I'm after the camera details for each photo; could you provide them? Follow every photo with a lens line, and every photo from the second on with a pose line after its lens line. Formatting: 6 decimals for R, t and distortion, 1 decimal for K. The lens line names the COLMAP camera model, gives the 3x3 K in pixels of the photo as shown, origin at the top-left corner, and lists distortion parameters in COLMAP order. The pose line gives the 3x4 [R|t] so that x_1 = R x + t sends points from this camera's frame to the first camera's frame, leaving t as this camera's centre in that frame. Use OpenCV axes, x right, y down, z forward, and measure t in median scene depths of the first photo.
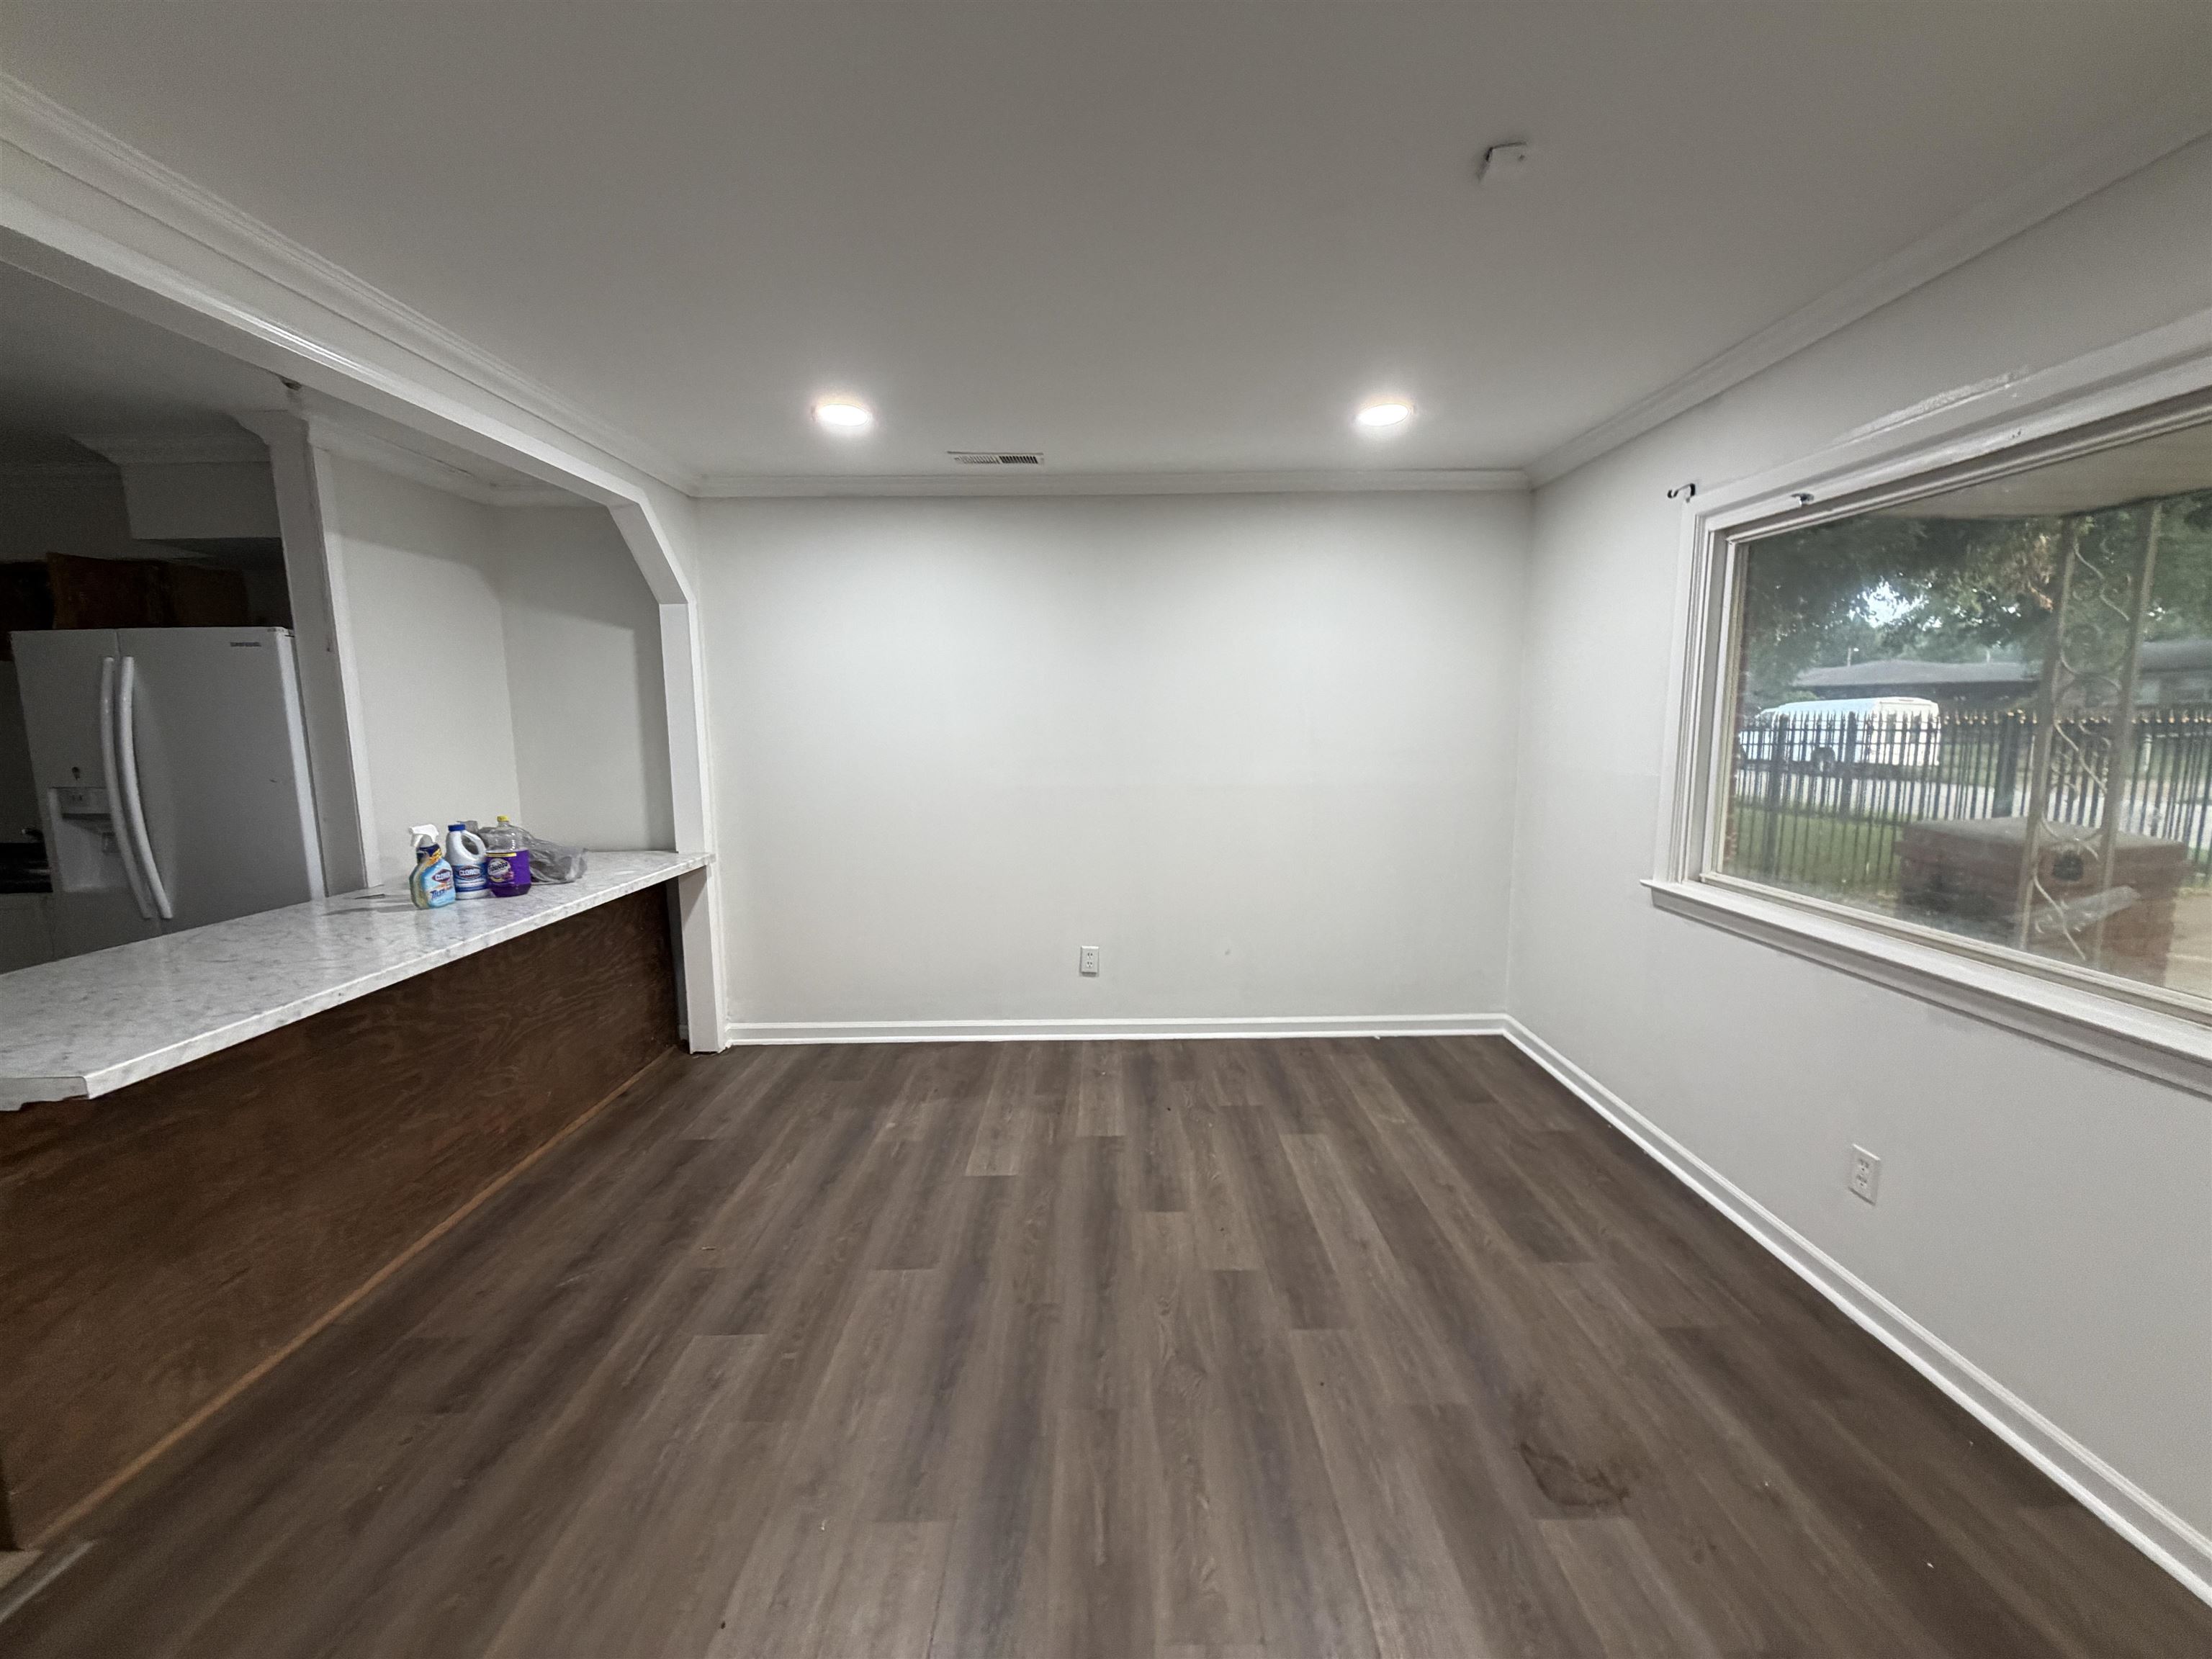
lens RADIAL K [[884.9, 0, 1109.4], [0, 884.9, 833.5], [0, 0, 1]] dist [-0.000330, 0.000975]
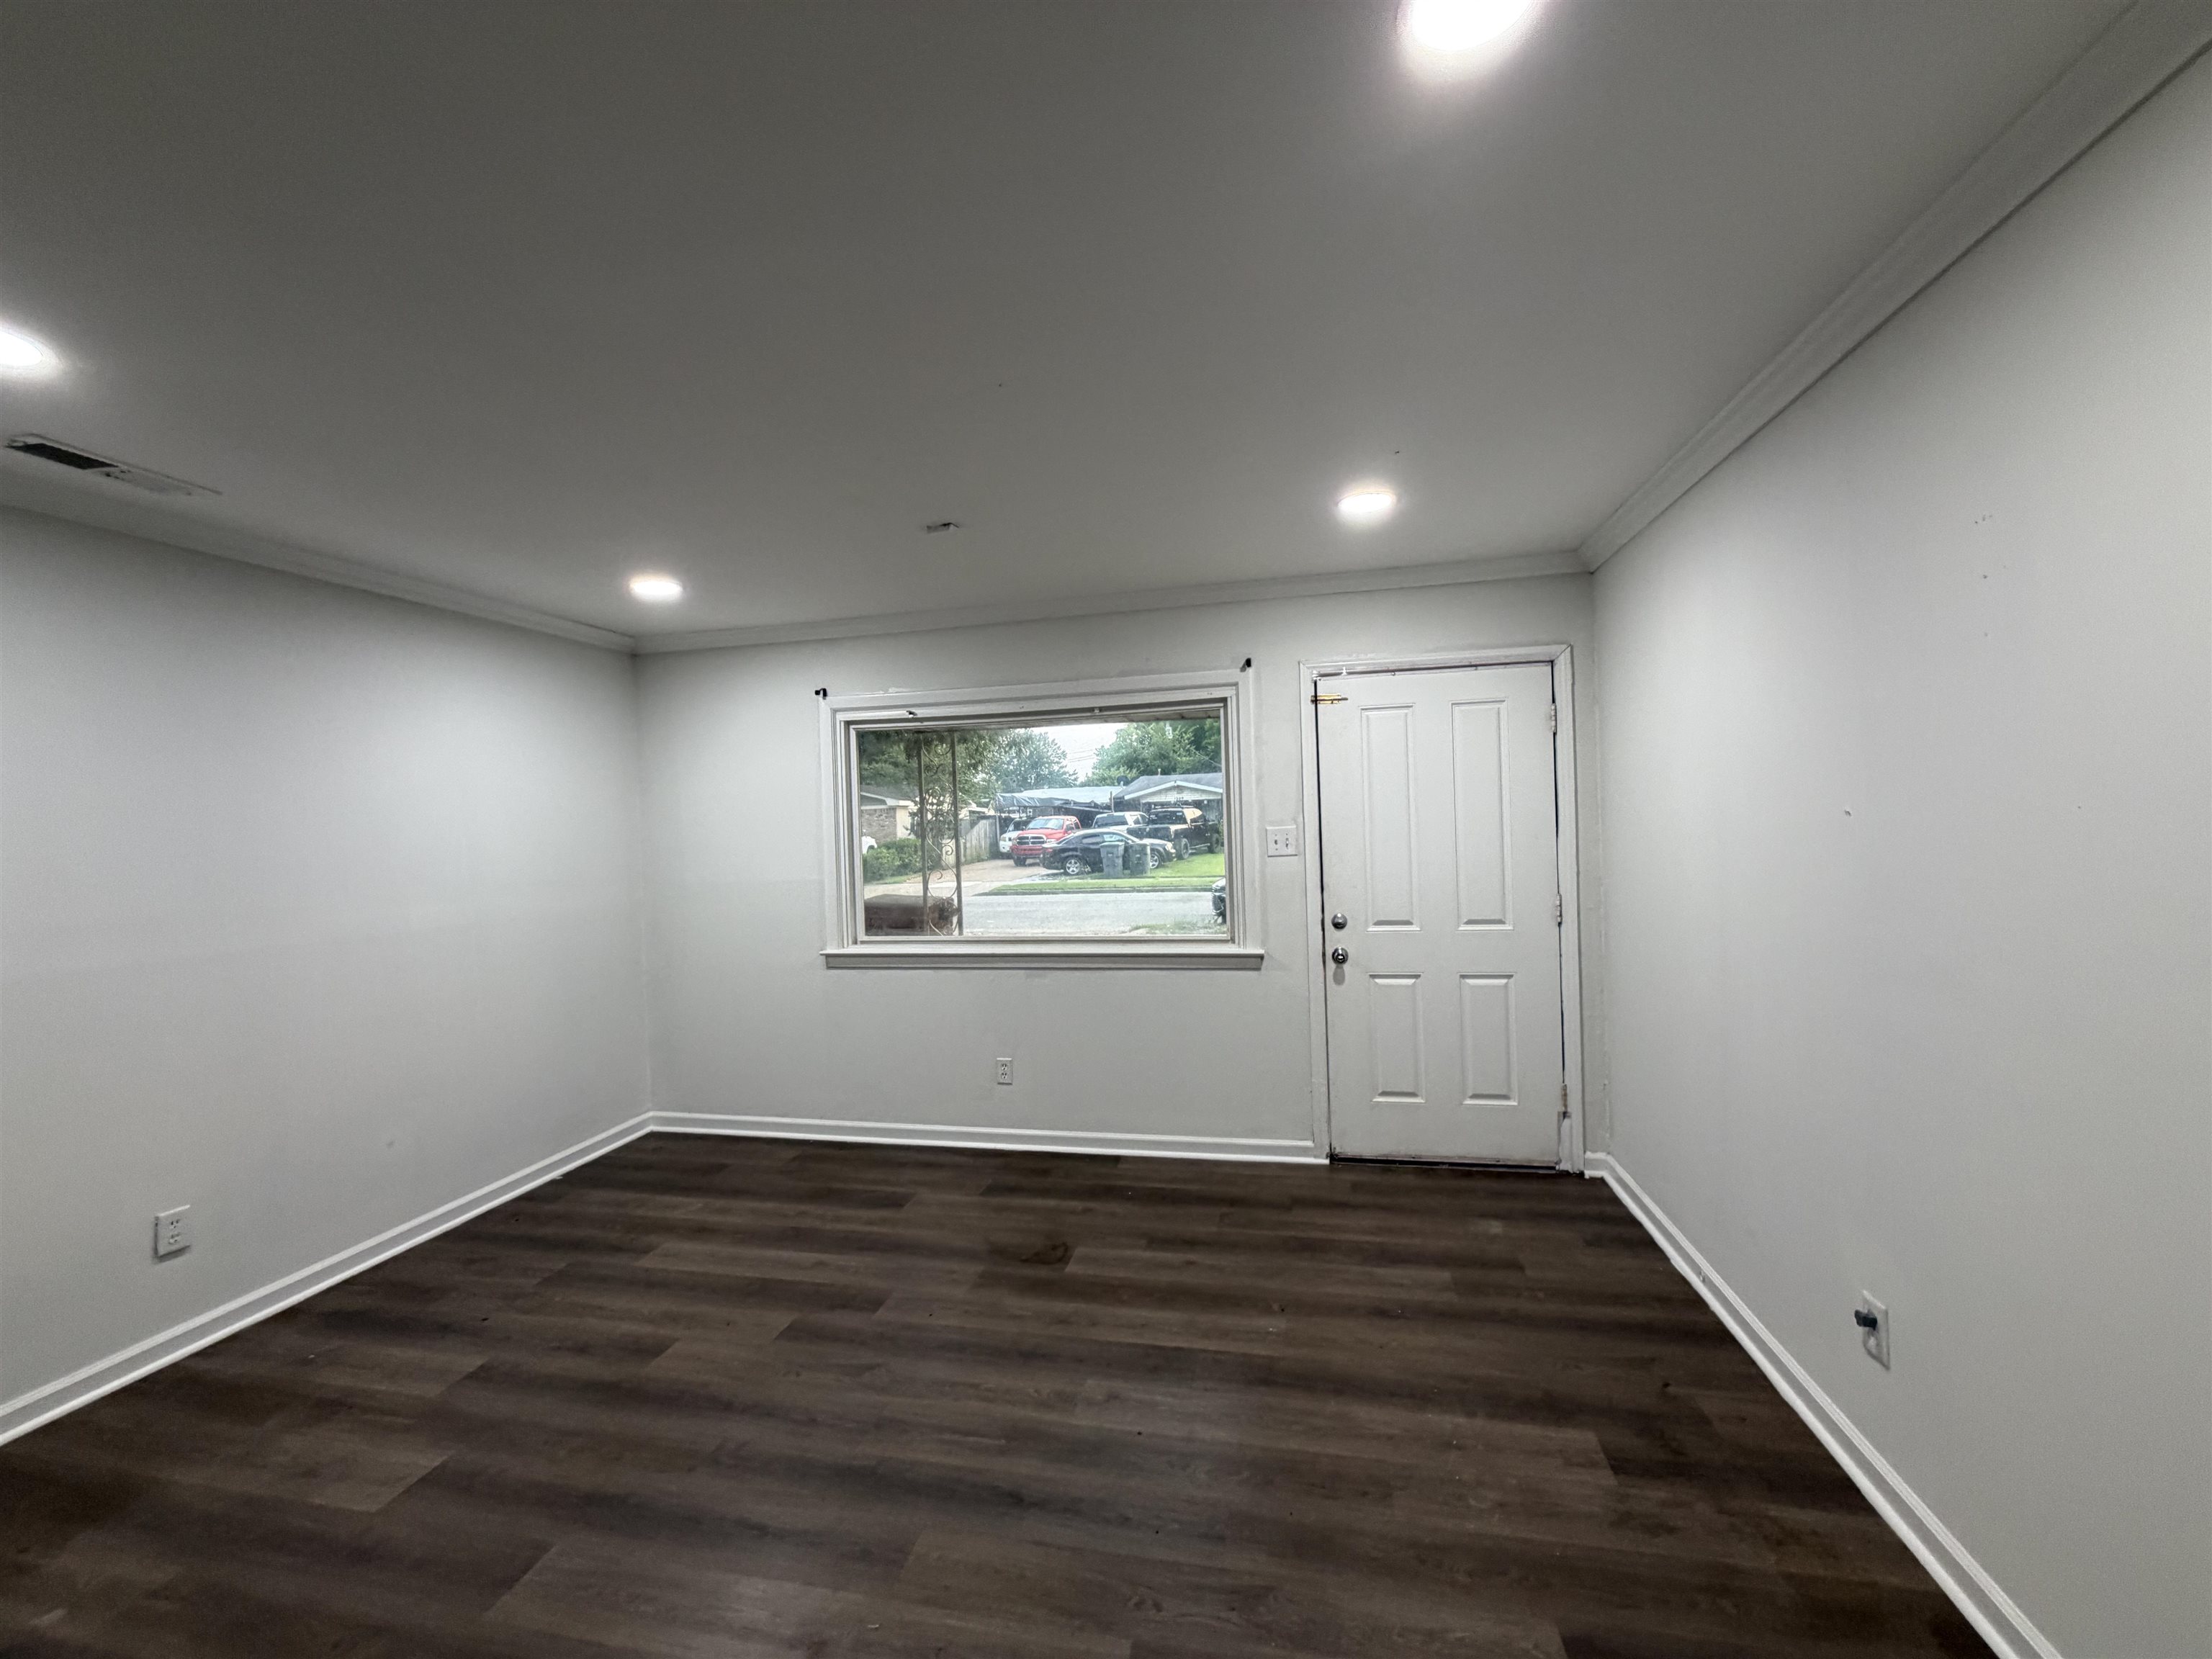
lens RADIAL K [[884.9, 0, 1108.5], [0, 884.9, 824.7], [0, 0, 1]] dist [-0.000330, 0.000975]
pose [[0.223892, -0.001536, 0.974613, -0.701720], [0.162540, 0.986053, -0.035785, -0.023221], [-0.960965, 0.166426, 0.221019, 0.206225]]
